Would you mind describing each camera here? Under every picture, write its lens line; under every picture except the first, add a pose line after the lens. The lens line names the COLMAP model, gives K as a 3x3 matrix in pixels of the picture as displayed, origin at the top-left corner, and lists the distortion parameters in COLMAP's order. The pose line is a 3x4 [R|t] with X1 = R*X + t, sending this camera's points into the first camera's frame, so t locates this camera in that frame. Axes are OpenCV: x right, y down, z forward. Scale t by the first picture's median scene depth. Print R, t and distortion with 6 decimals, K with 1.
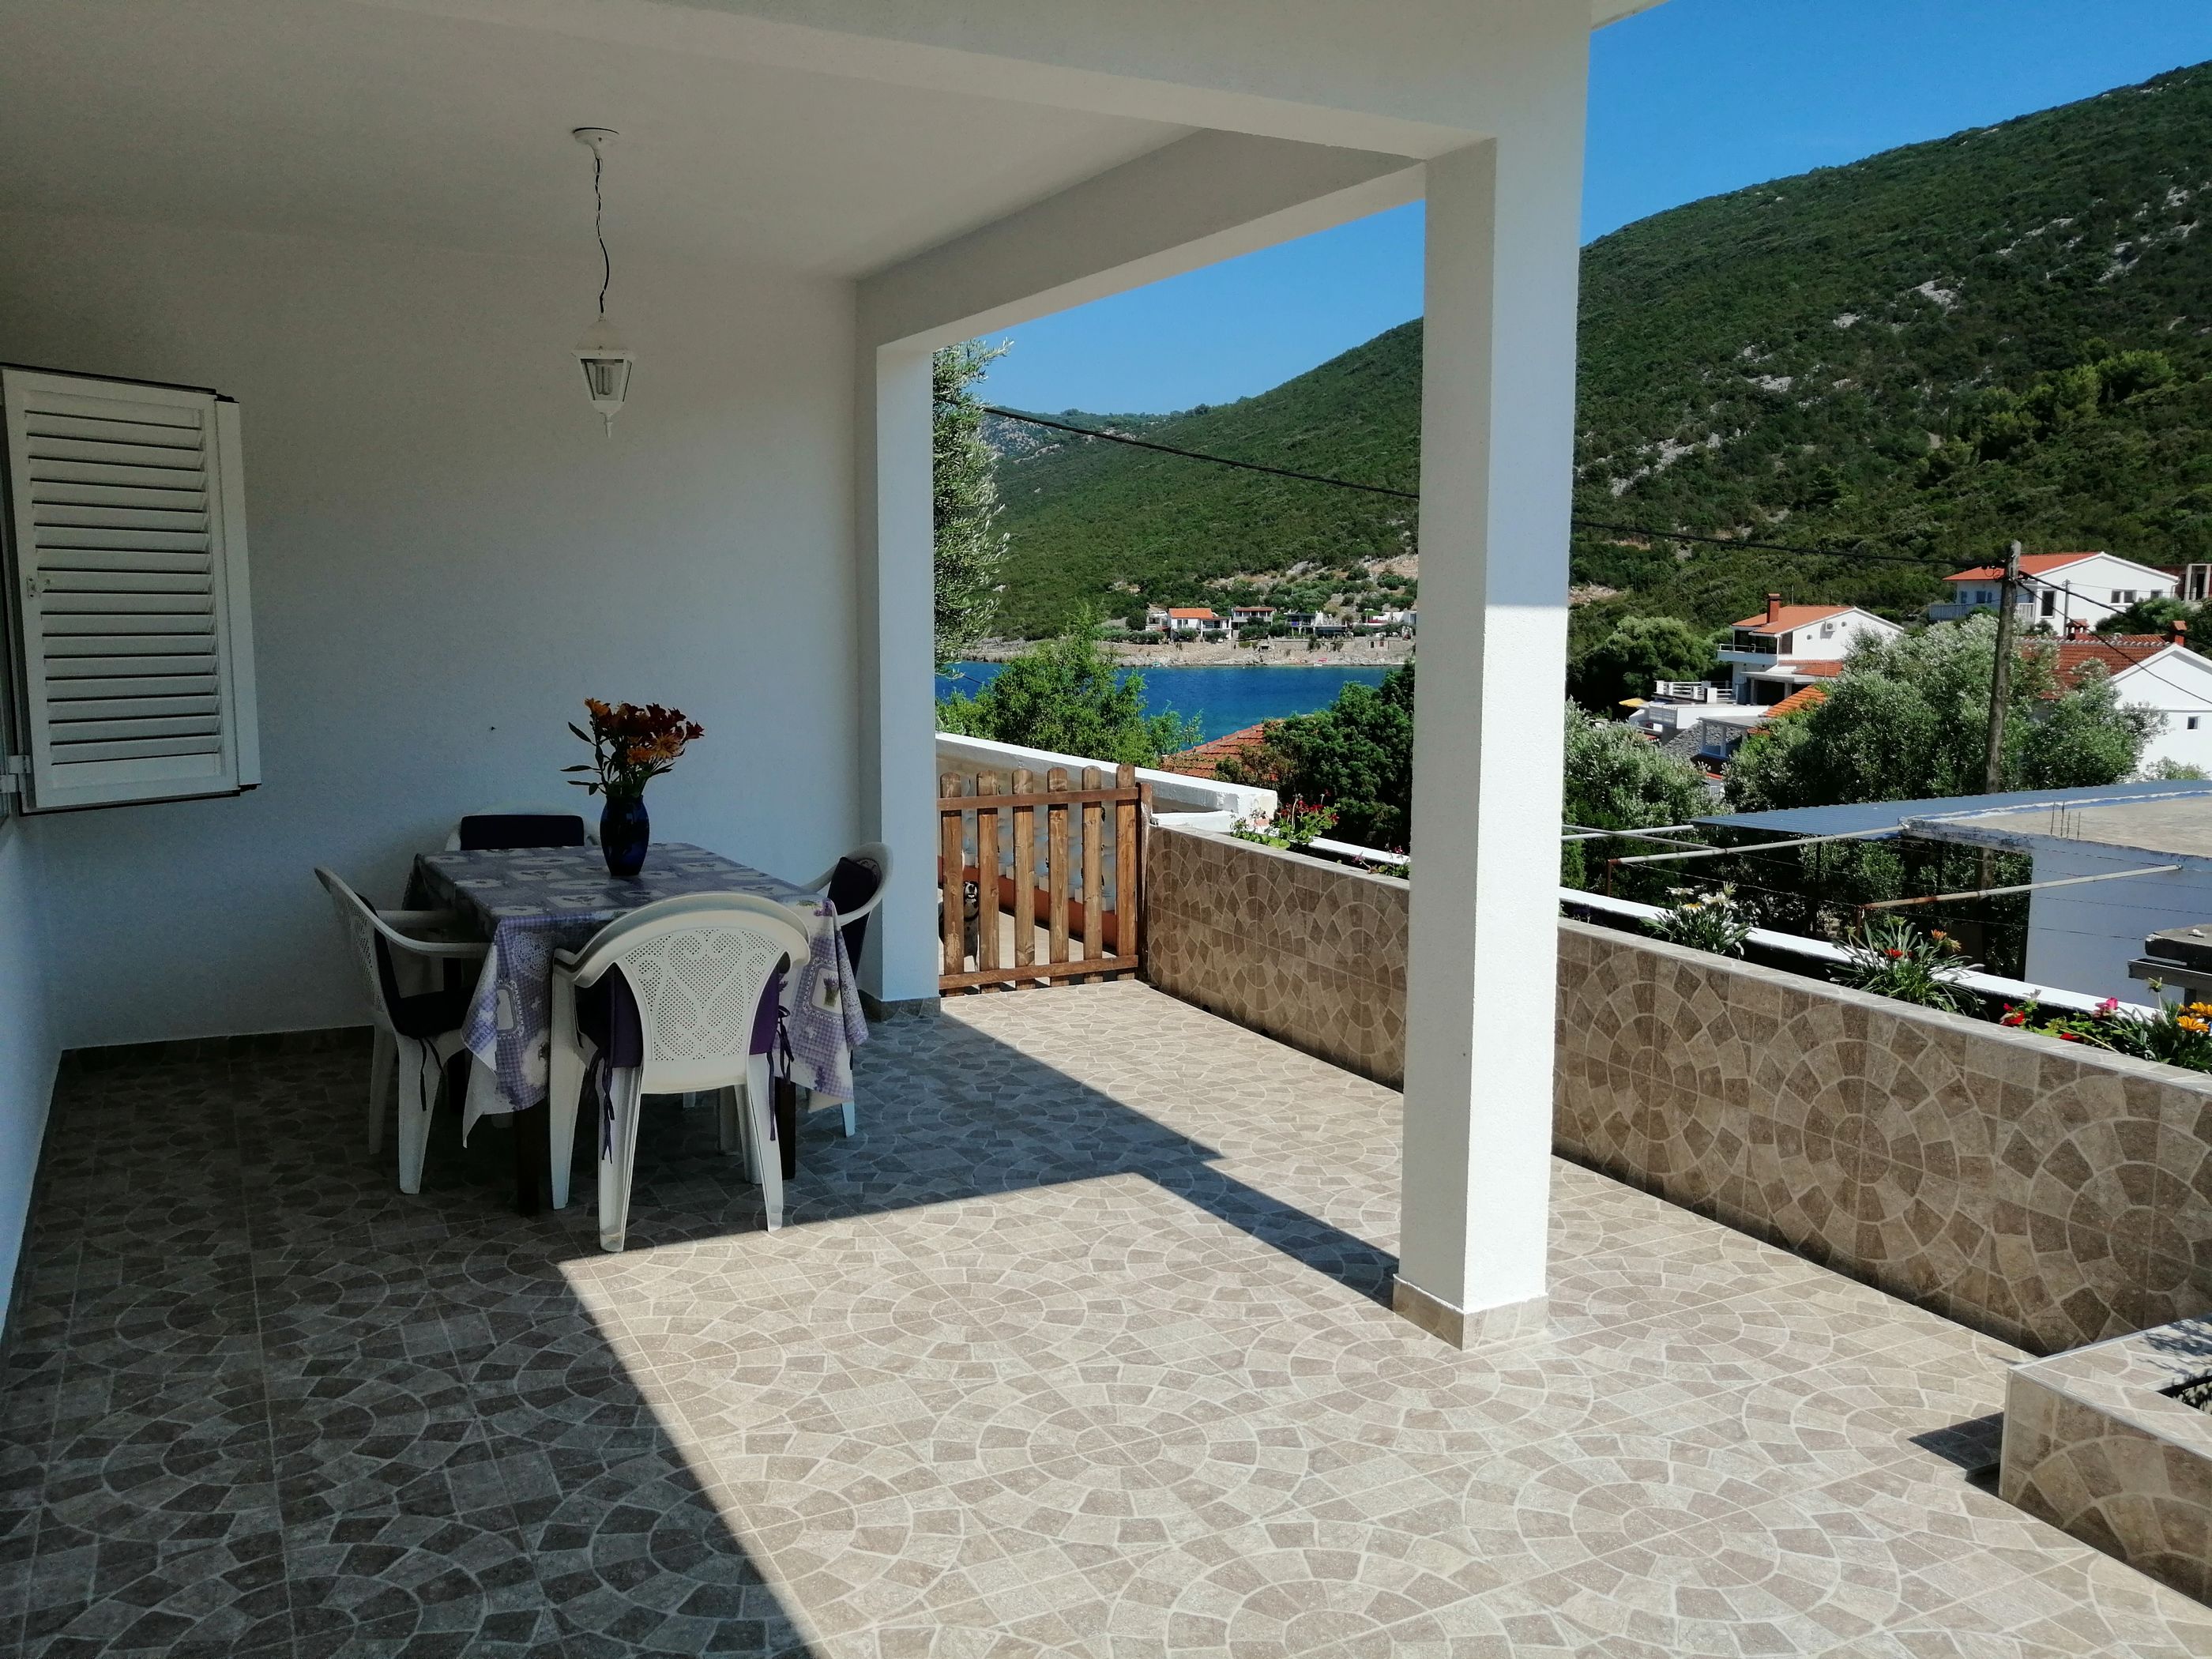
lens RADIAL K [[1749.4, 0, 1110.9], [0, 1749.4, 829.8], [0, 0, 1]] dist [-0.033652, 0.071666]
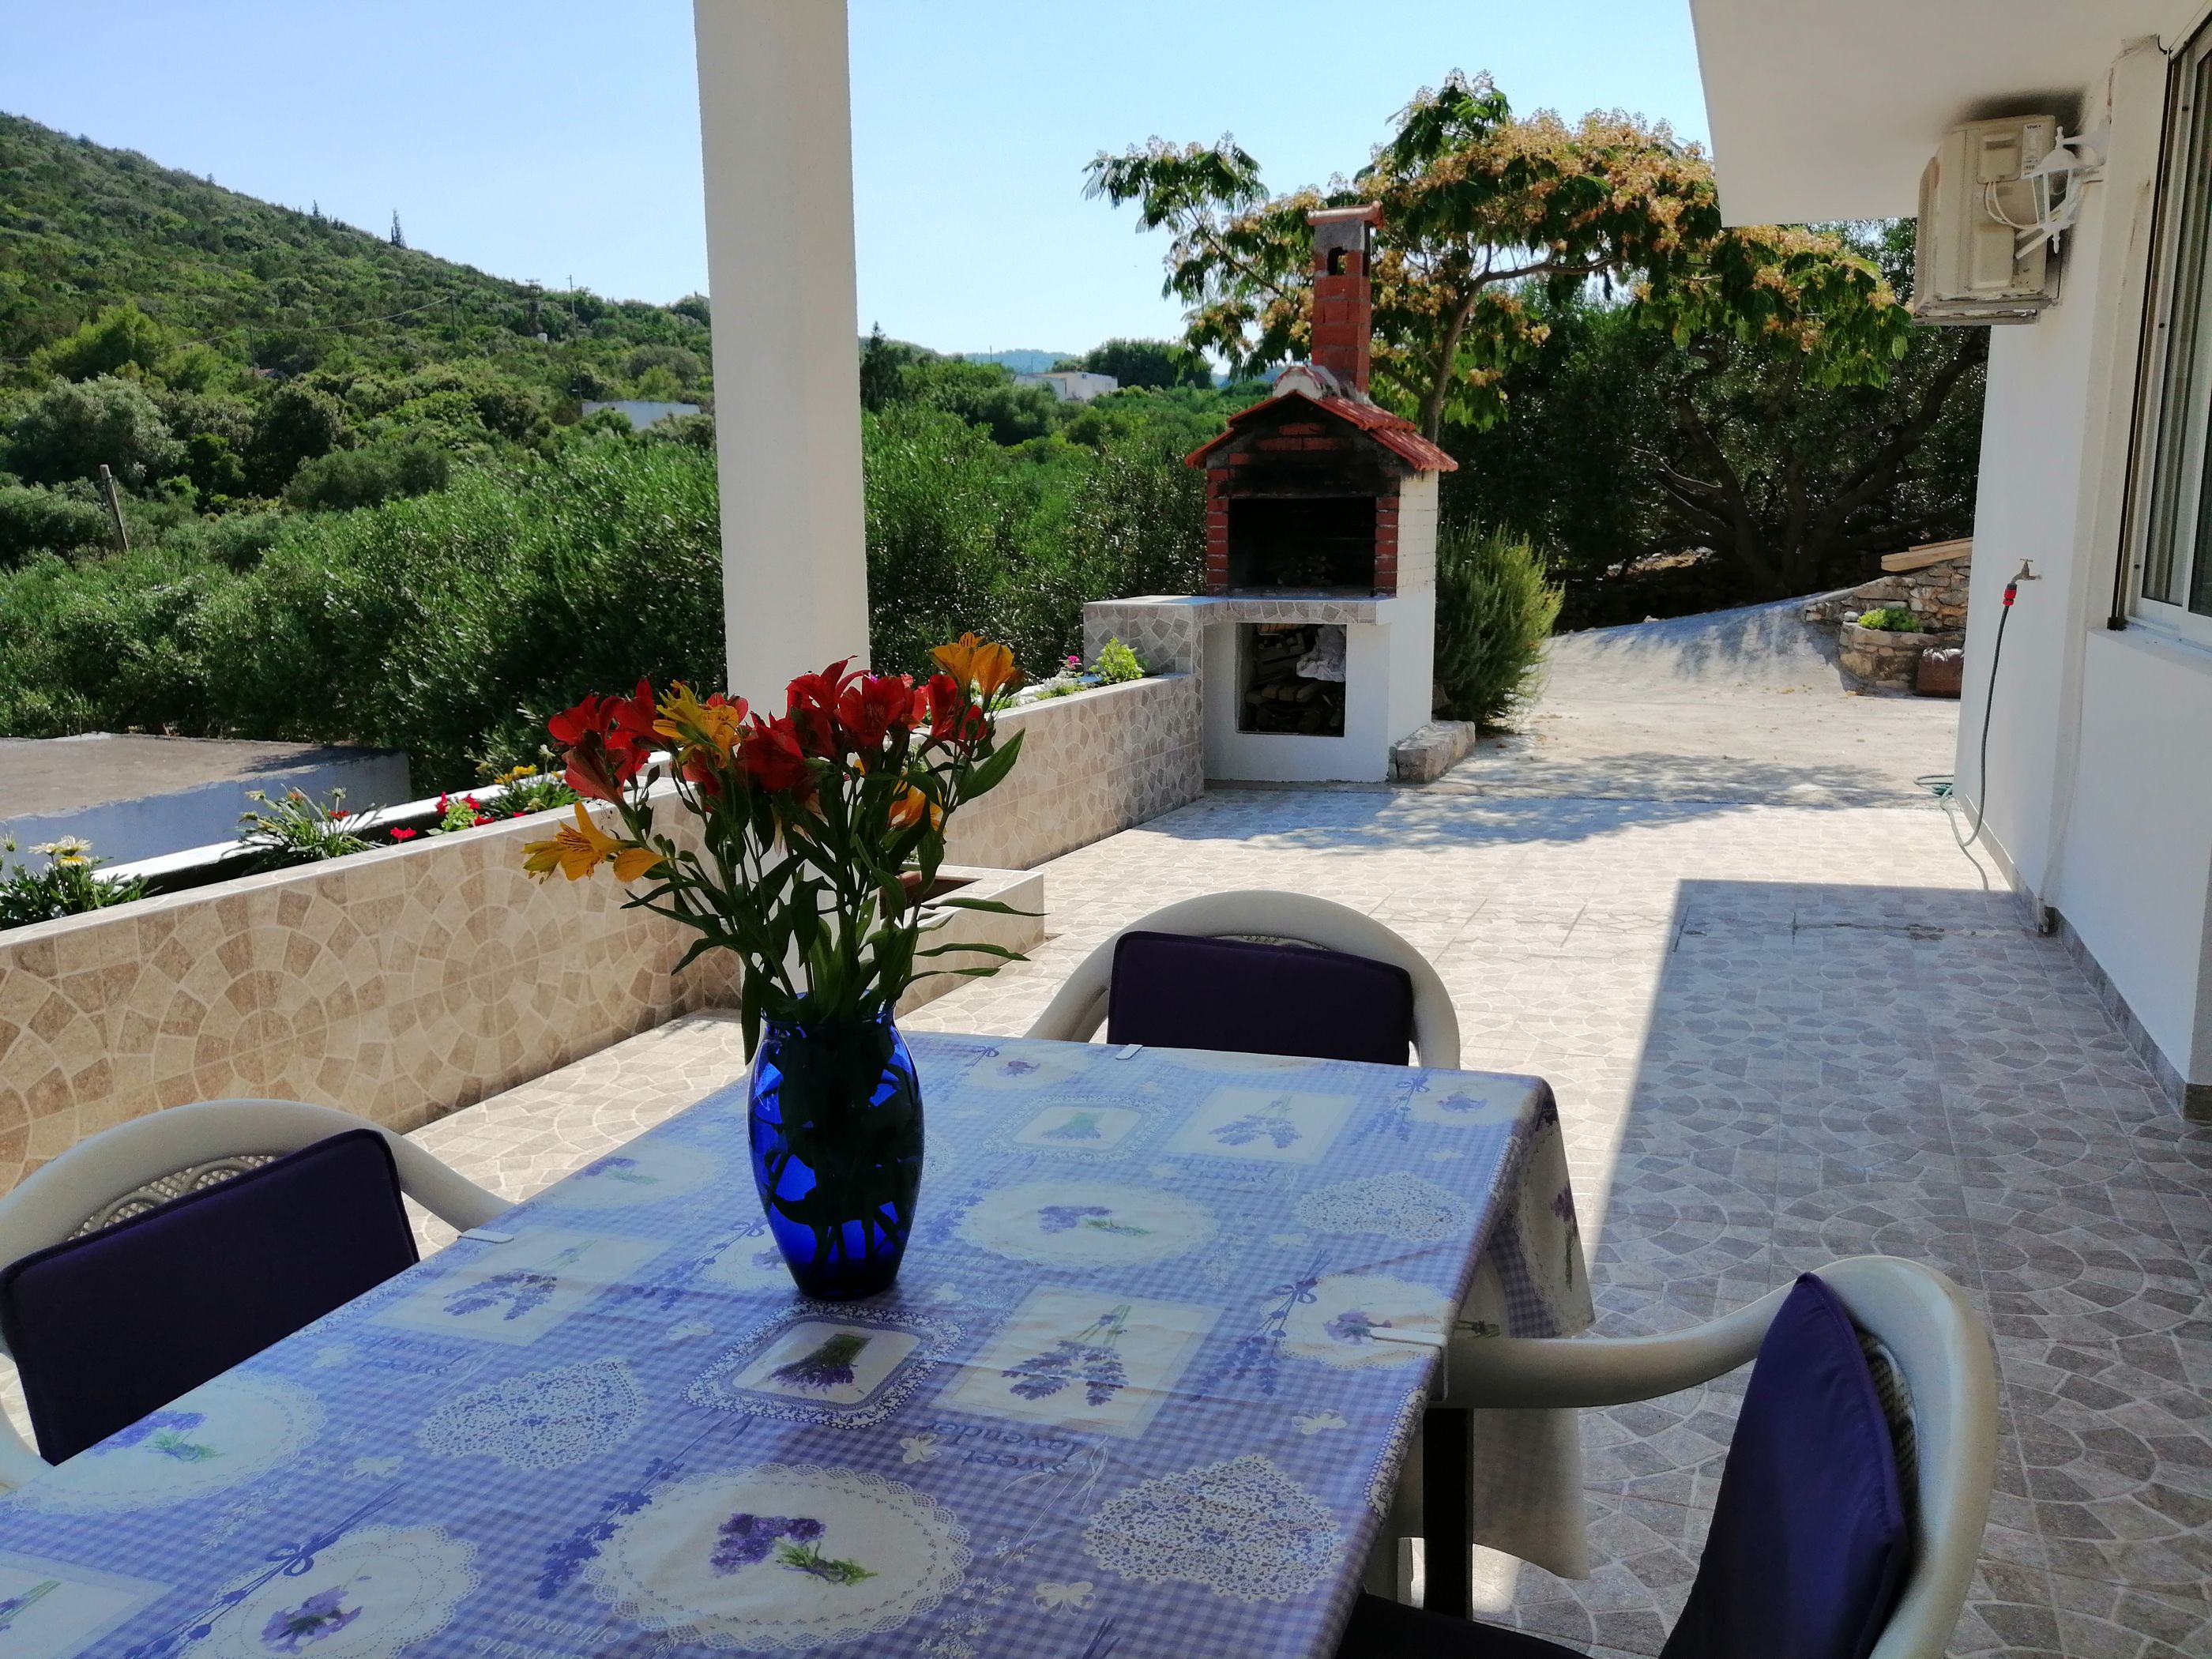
lens RADIAL K [[1749.4, 0, 1112.2], [0, 1749.4, 830.0], [0, 0, 1]] dist [-0.033652, 0.071666]
pose [[-0.667922, -0.153504, 0.728229, -0.506476], [0.068682, 0.961608, 0.265692, -0.135468], [-0.741056, 0.227478, -0.631736, 1.189468]]
